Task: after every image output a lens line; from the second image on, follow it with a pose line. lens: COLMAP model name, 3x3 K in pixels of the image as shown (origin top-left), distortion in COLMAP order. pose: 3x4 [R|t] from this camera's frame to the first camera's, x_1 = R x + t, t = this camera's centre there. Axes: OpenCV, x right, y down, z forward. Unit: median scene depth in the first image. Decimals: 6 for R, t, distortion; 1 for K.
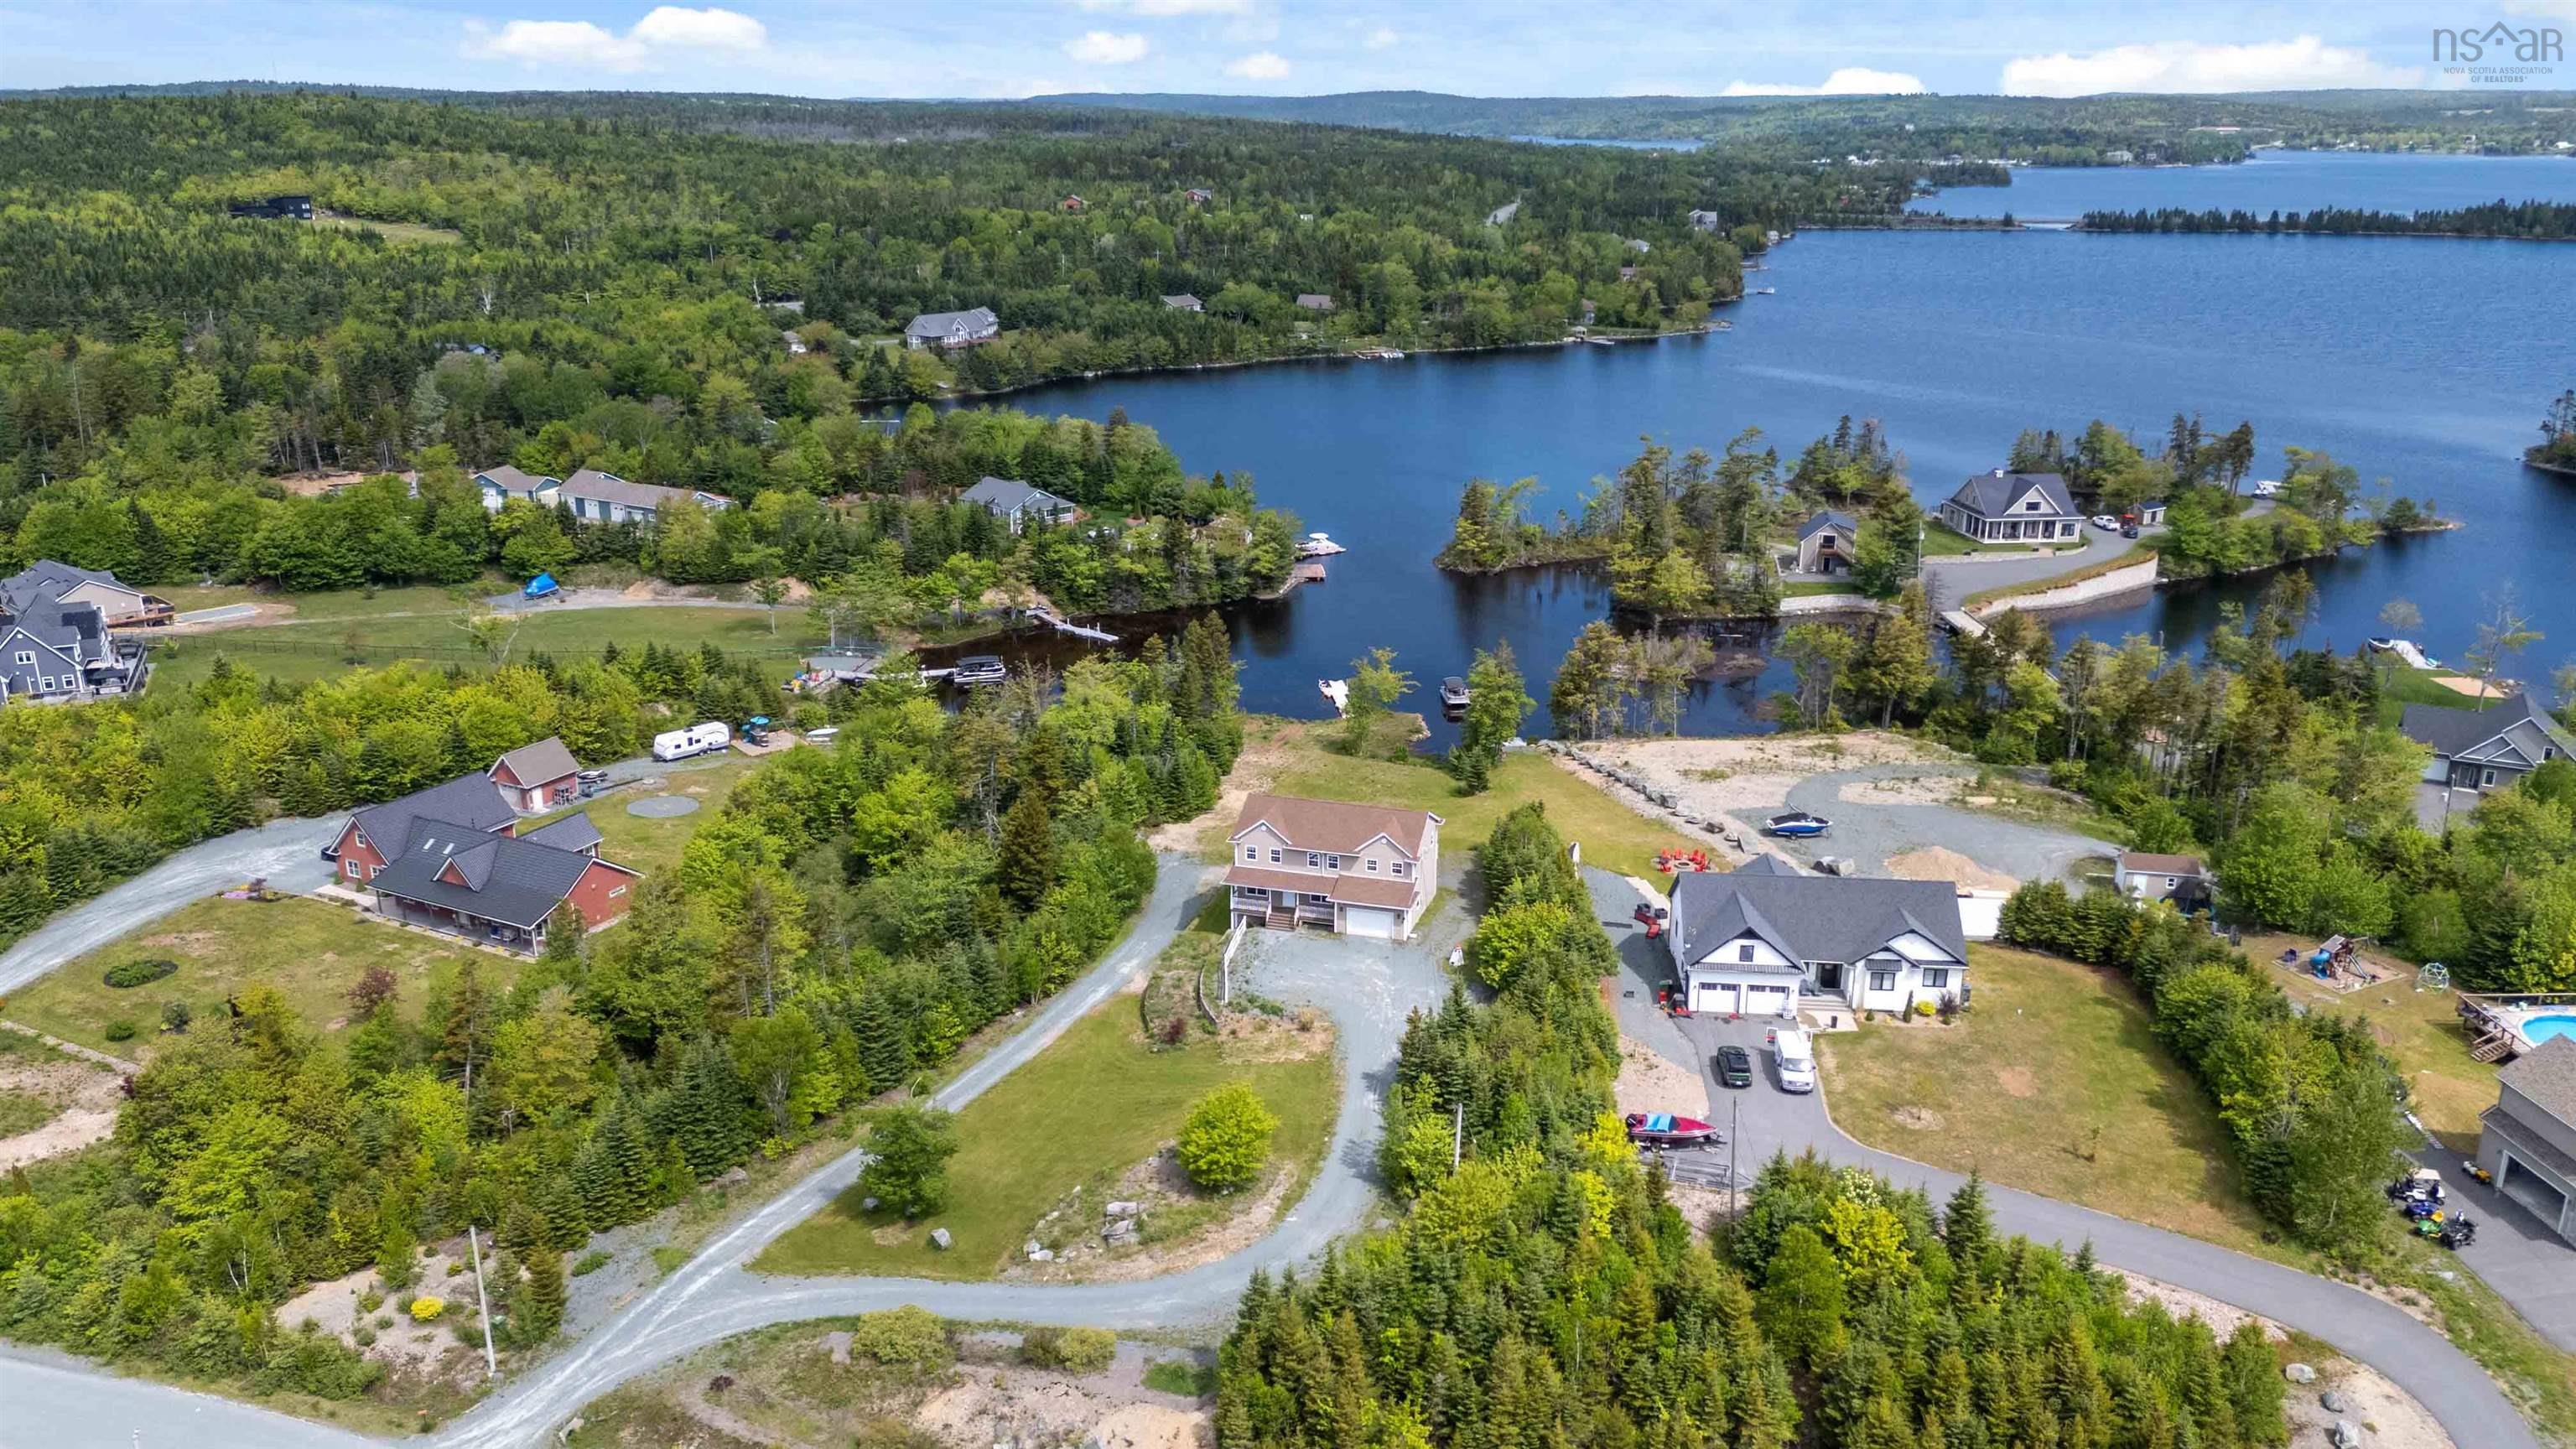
lens RADIAL K [[1851.5, 0, 1288.0], [0, 1851.5, 724.5], [0, 0, 1]] dist [0.085473, -0.096969]
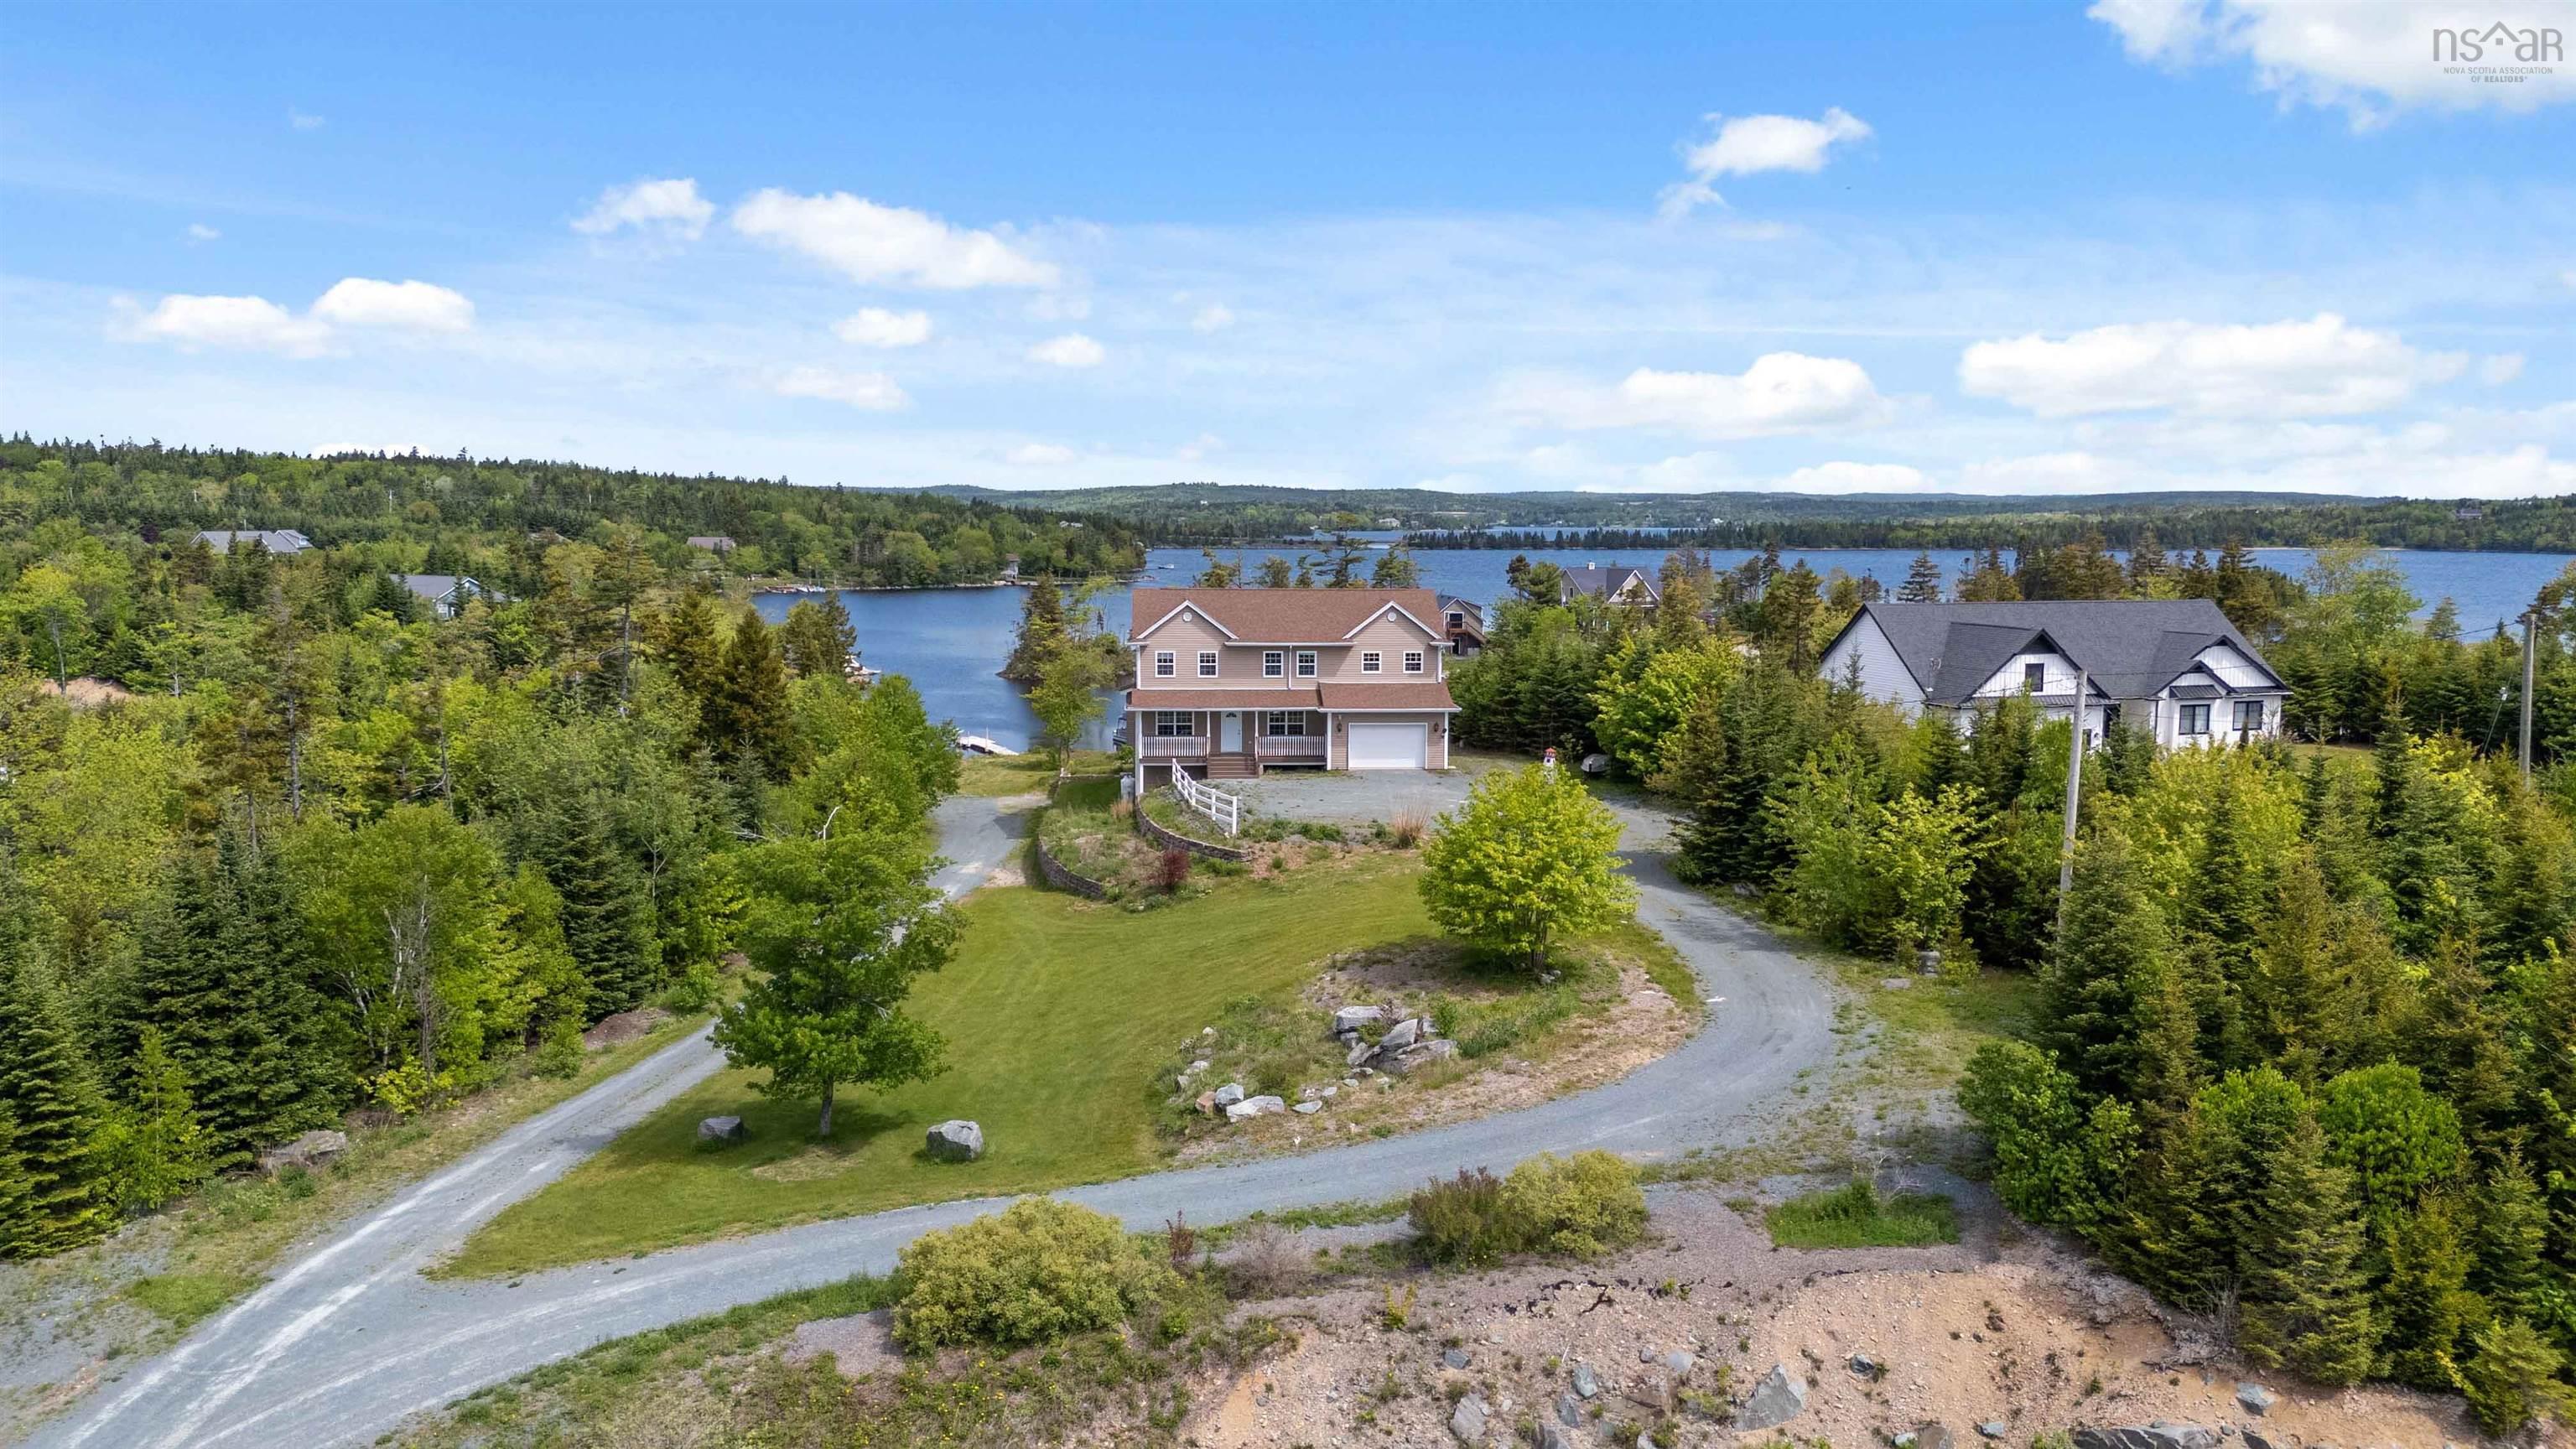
lens RADIAL K [[1851.5, 0, 1288.0], [0, 1851.5, 724.5], [0, 0, 1]] dist [0.085473, -0.096969]
pose [[0.934101, -0.029287, 0.355805, -0.237421], [0.100458, 0.977922, -0.183238, 0.244122], [-0.342583, 0.206906, 0.916420, 0.527400]]
